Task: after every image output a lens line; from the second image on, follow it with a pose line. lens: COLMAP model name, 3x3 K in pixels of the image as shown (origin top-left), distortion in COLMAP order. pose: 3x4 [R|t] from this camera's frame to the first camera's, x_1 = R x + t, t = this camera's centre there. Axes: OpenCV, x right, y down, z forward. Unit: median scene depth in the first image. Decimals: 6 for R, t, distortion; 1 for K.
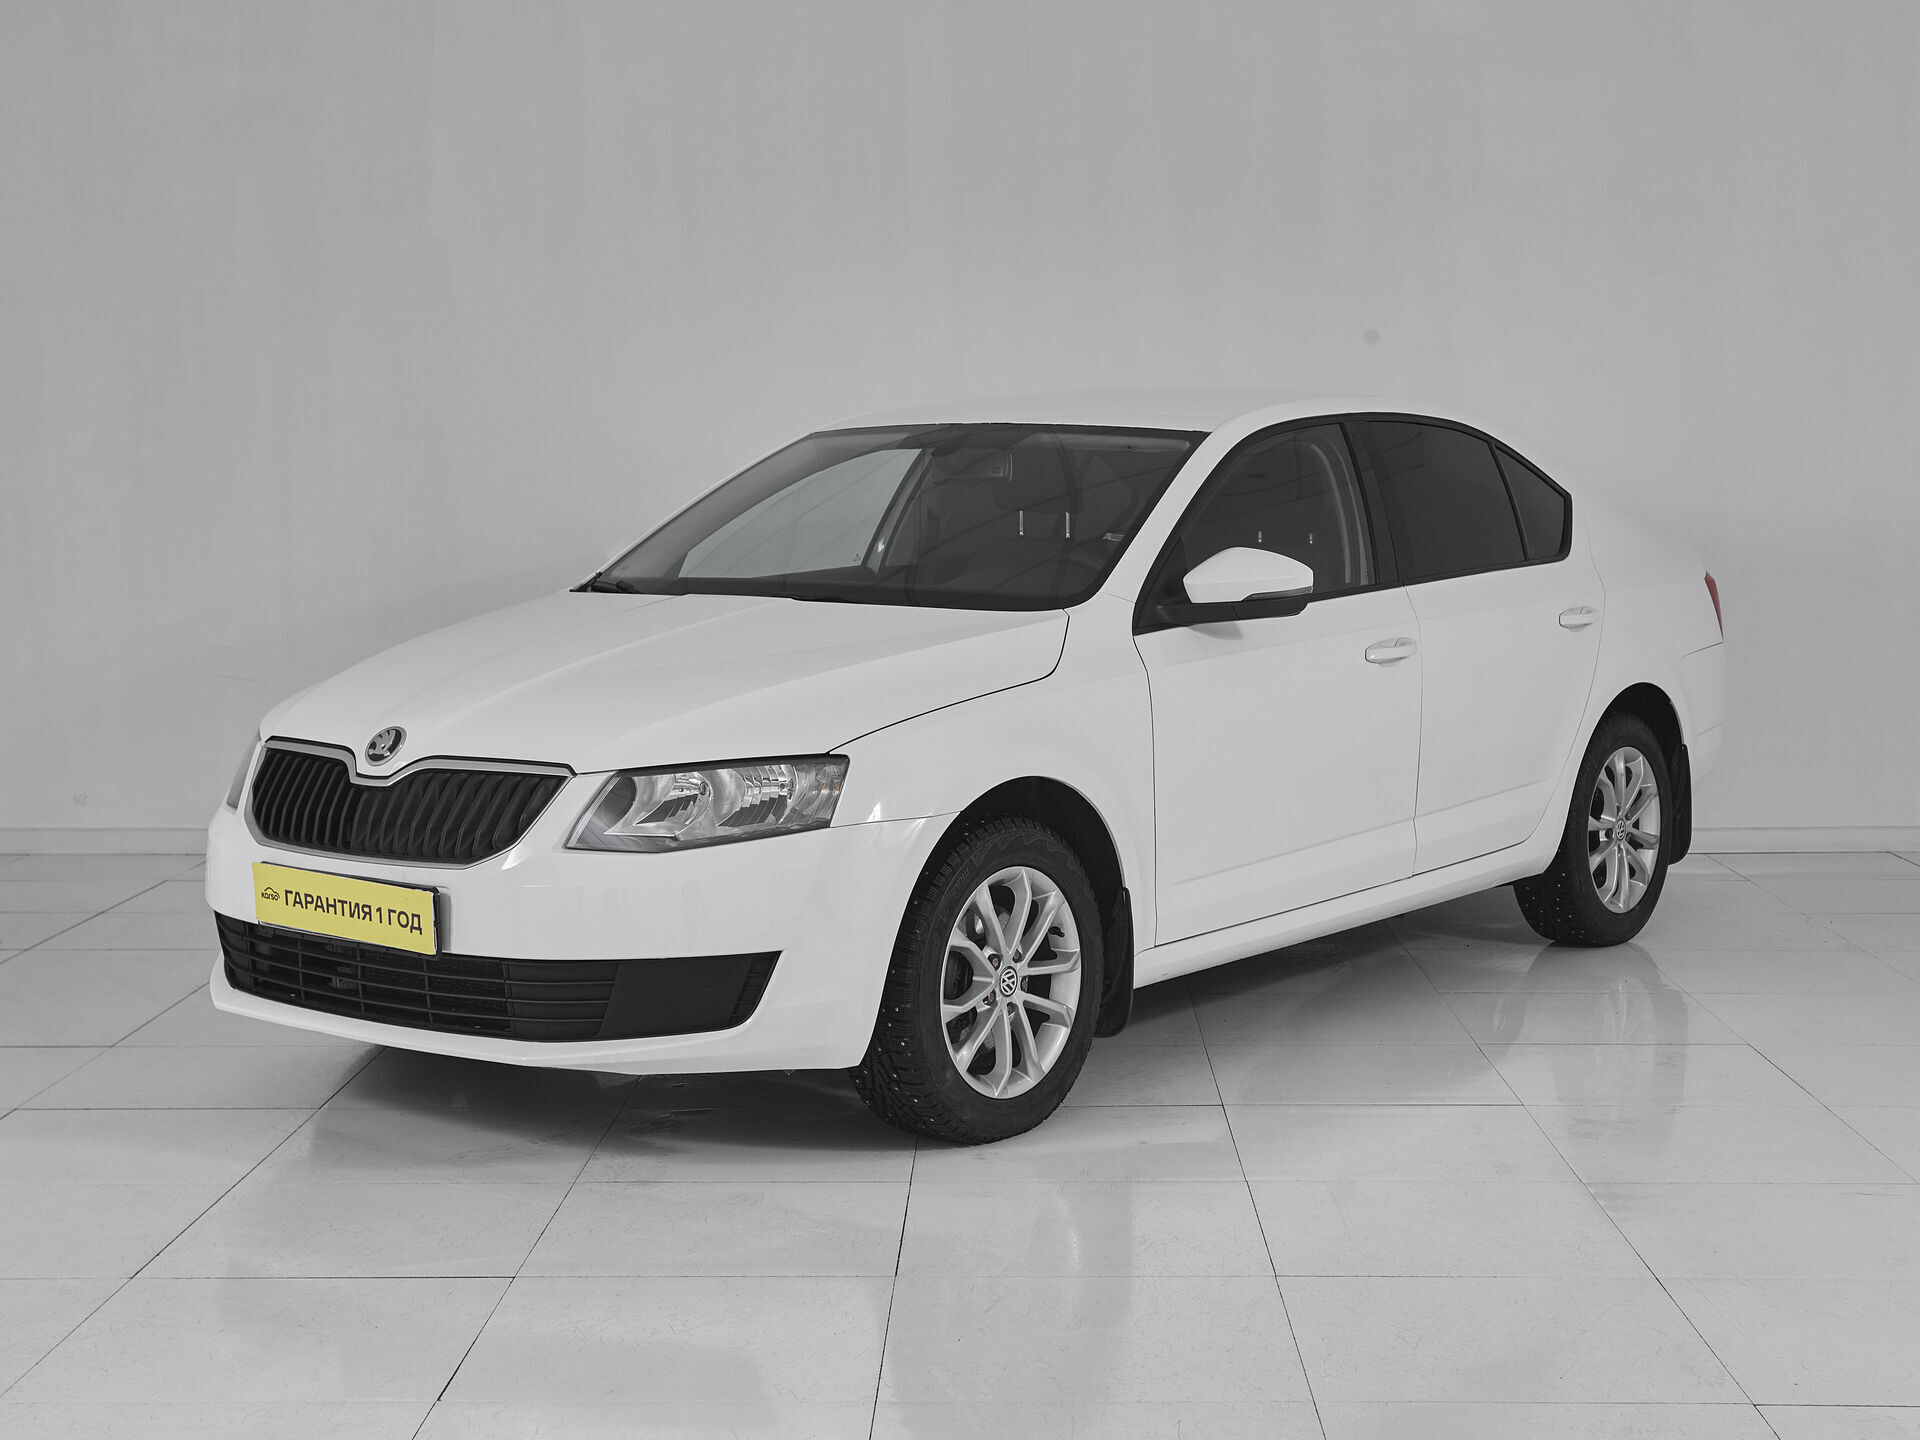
lens RADIAL K [[3115.2, 0, 955.4], [0, 3115.2, 685.6], [0, 0, 1]] dist [0.011262, 0.054712]
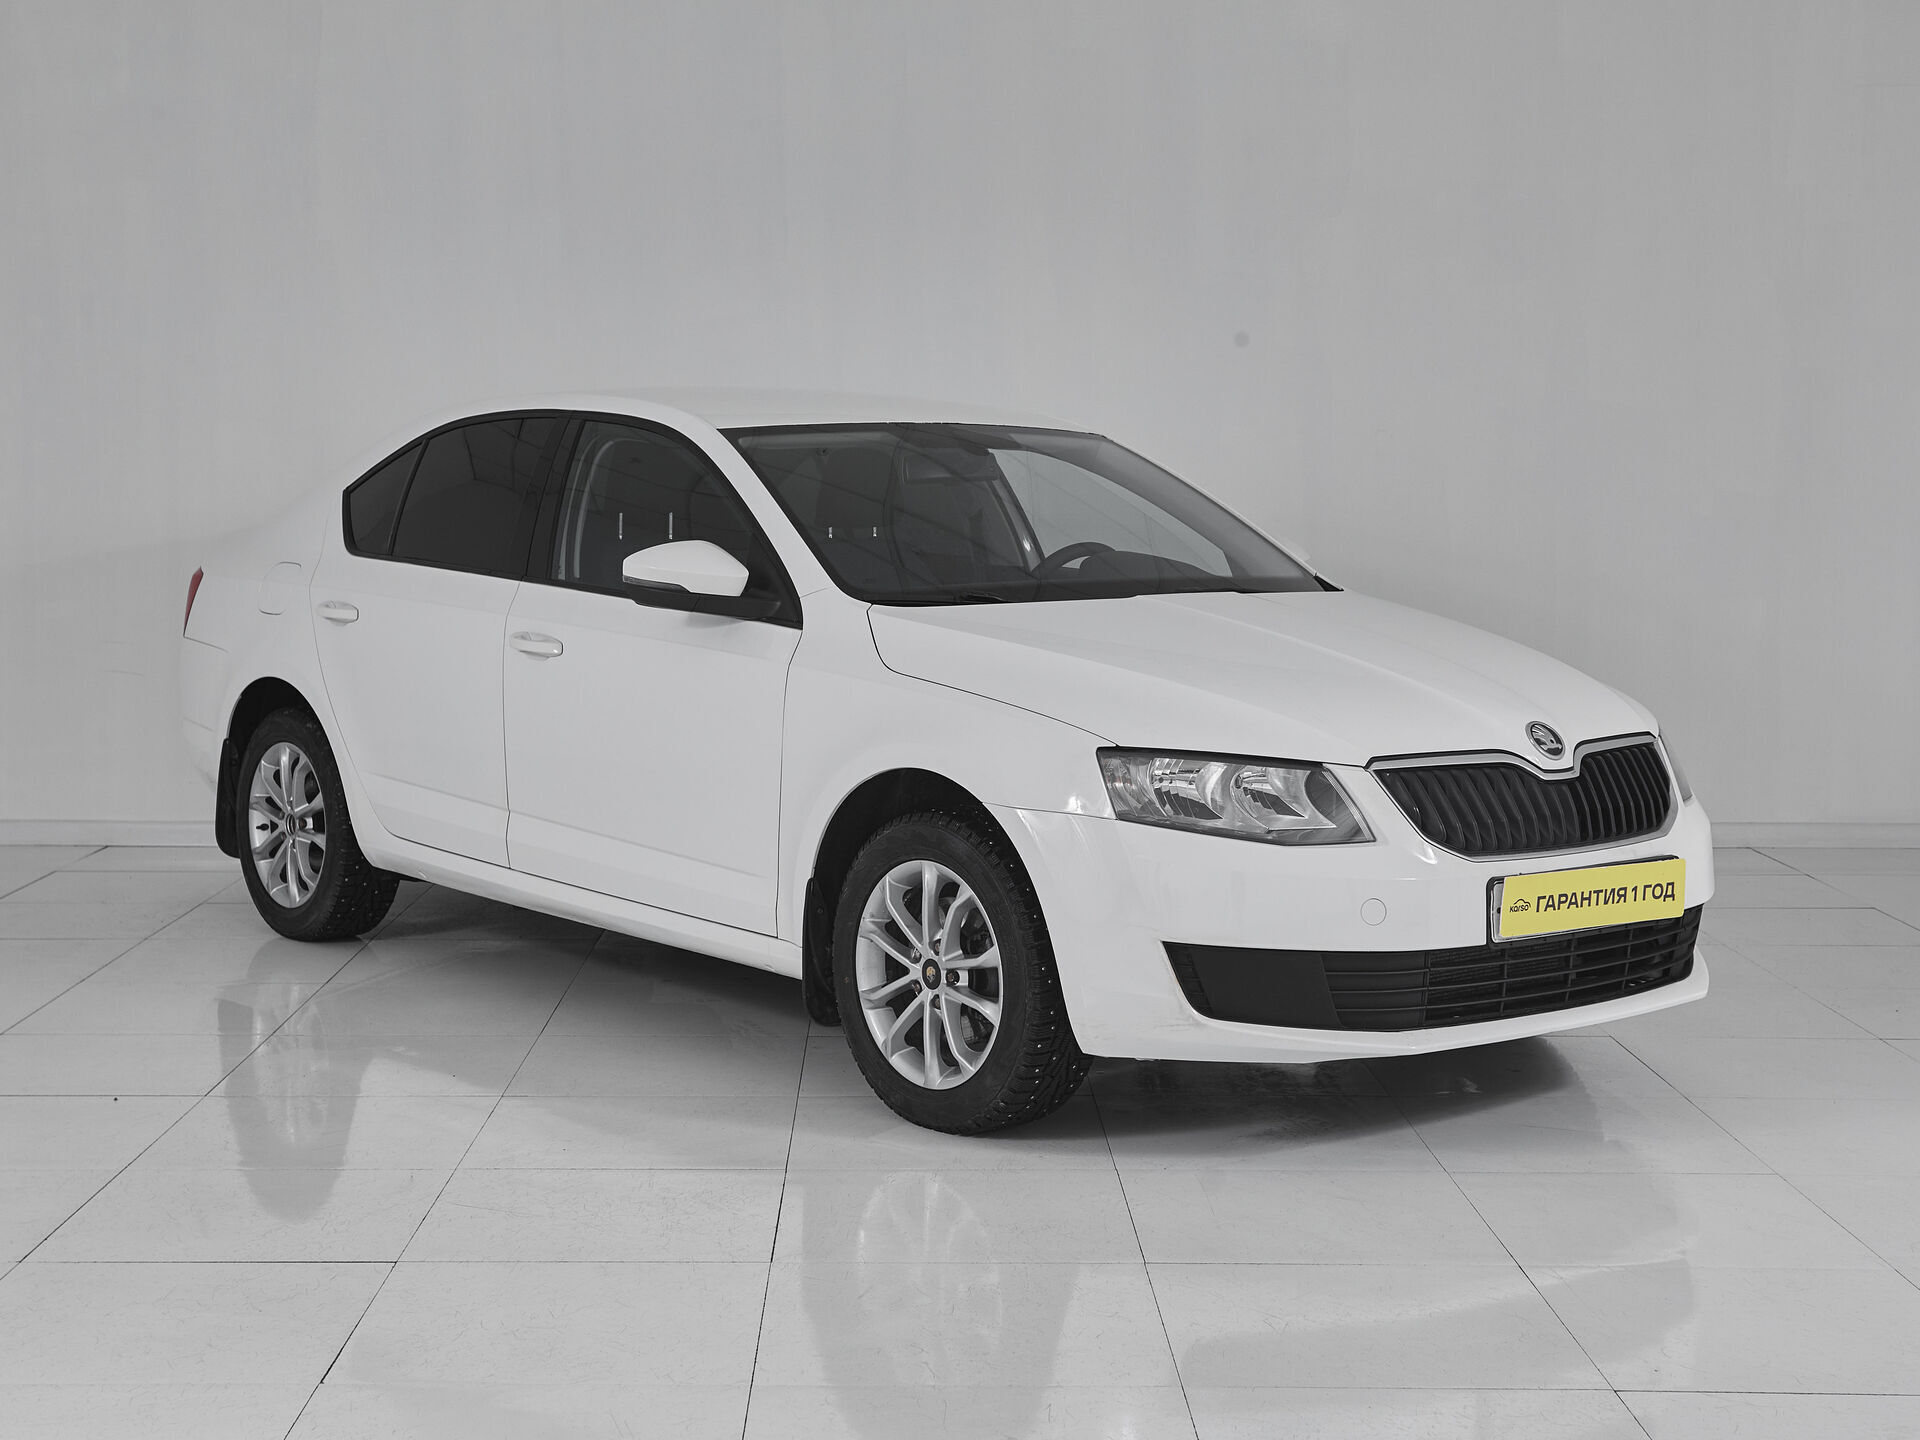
lens RADIAL K [[3115.2, 0, 955.4], [0, 3115.2, 685.6], [0, 0, 1]] dist [0.011262, 0.054712]
pose [[0.184724, -0.079816, 0.979544, -1.233149], [0.075707, 0.994891, 0.066790, -0.082659], [-0.979870, 0.061820, 0.189823, 1.005075]]
